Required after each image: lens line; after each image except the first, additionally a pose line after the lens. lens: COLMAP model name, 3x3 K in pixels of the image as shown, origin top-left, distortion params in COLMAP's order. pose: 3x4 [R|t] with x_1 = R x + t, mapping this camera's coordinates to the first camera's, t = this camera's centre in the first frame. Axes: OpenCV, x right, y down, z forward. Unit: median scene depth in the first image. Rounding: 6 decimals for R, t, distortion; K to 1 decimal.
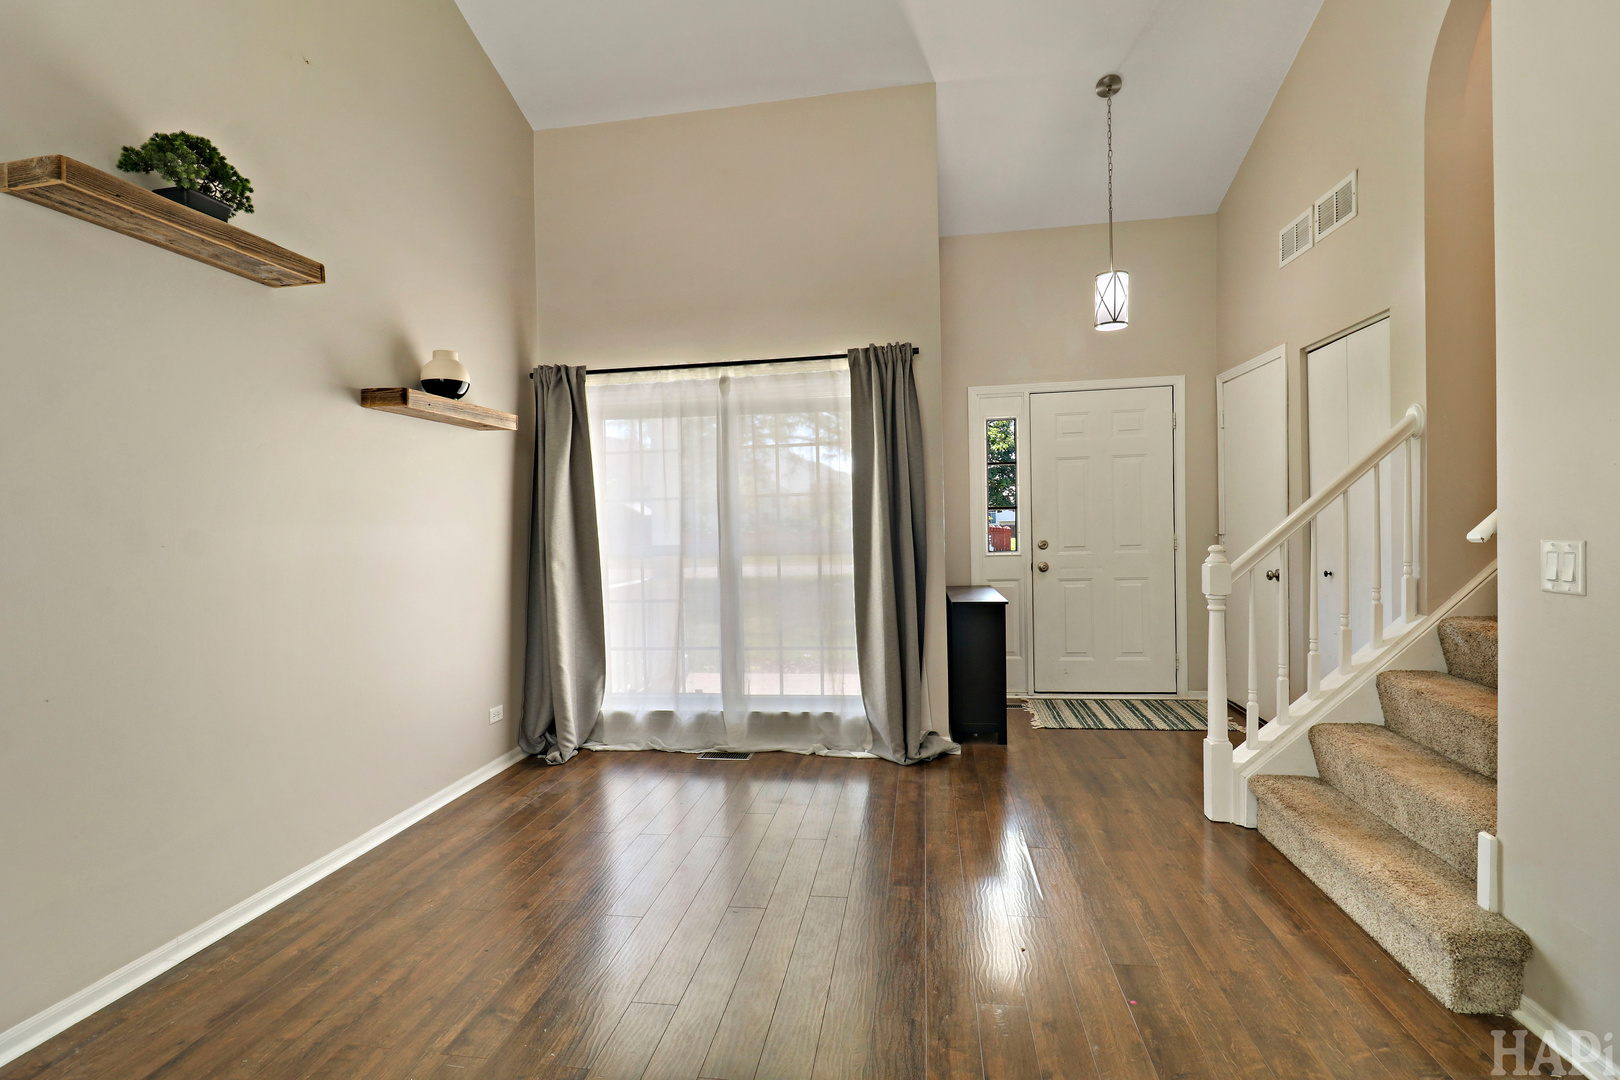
lens RADIAL K [[770.7, 0, 806.8], [0, 770.7, 535.1], [0, 0, 1]] dist [-0.003561, -0.001372]
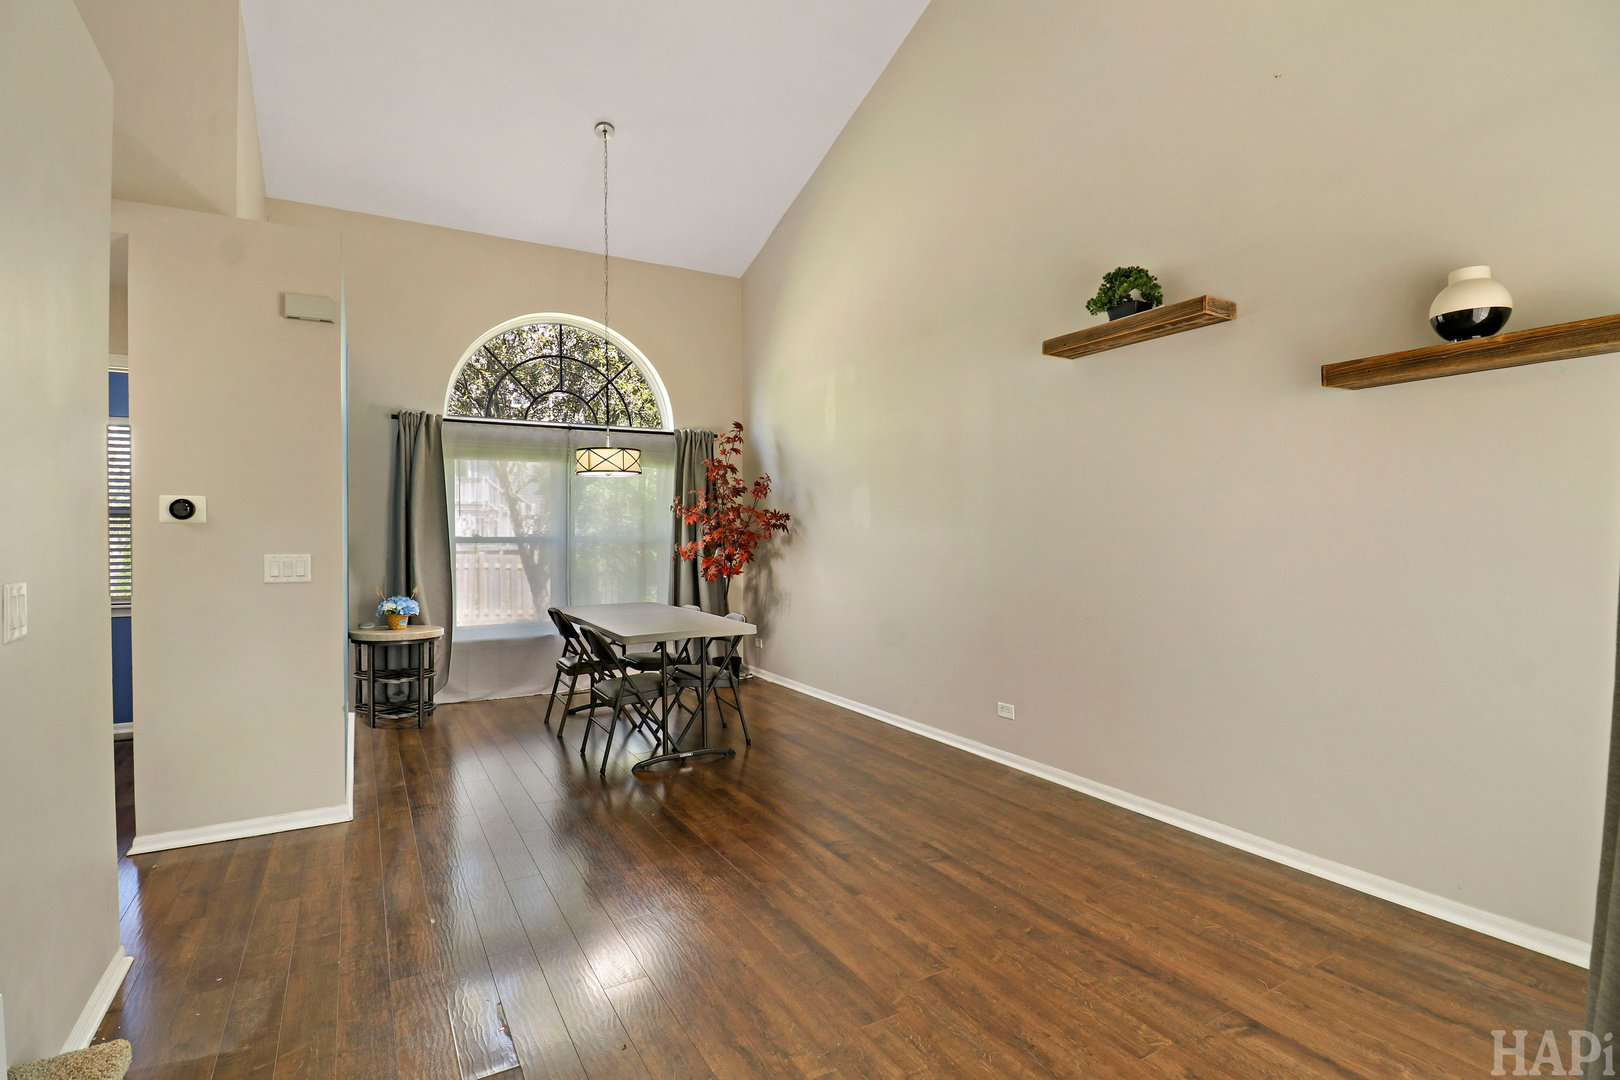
lens RADIAL K [[770.7, 0, 817.3], [0, 770.7, 541.5], [0, 0, 1]] dist [-0.003561, -0.001372]
pose [[-0.774128, 0.020864, -0.632685, 0.609572], [0.002780, 0.999559, 0.029560, -0.023286], [0.633023, 0.021124, -0.773845, 1.730095]]
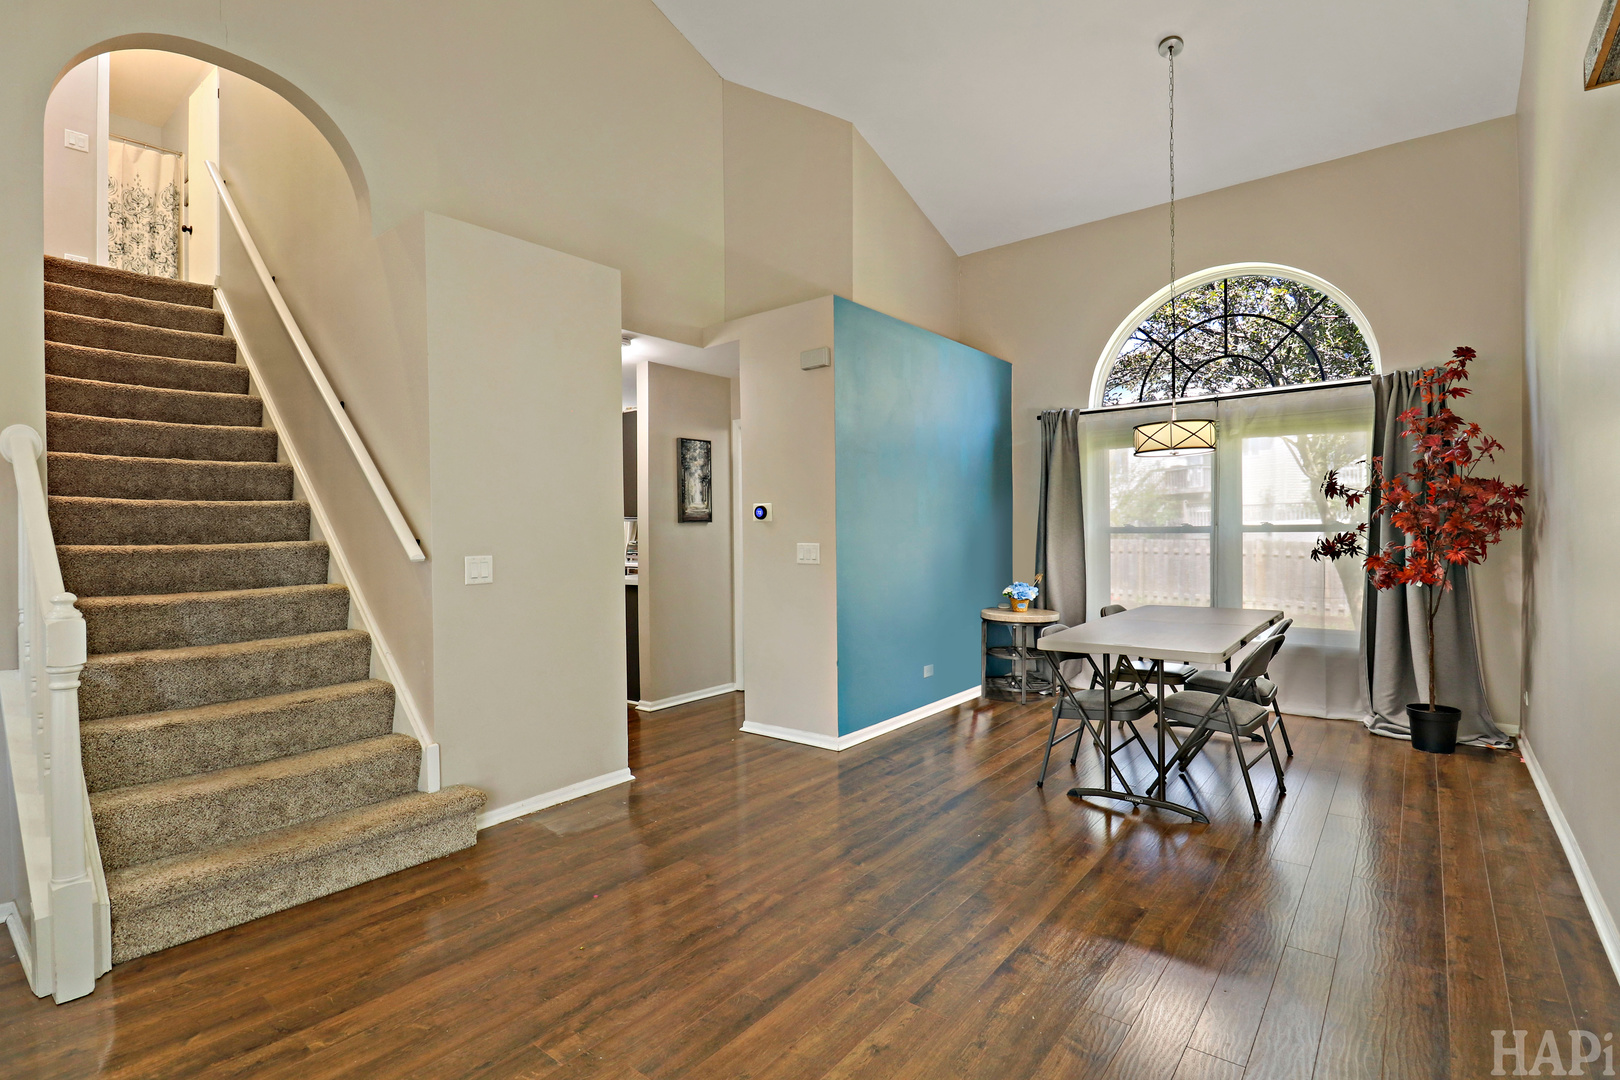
lens RADIAL K [[770.7, 0, 817.2], [0, 770.7, 531.0], [0, 0, 1]] dist [-0.003561, -0.001372]
pose [[-0.868104, 0.023594, 0.495821, -0.518176], [0.032277, 0.999439, 0.008952, -0.007075], [-0.495331, 0.023774, -0.868379, 1.687061]]
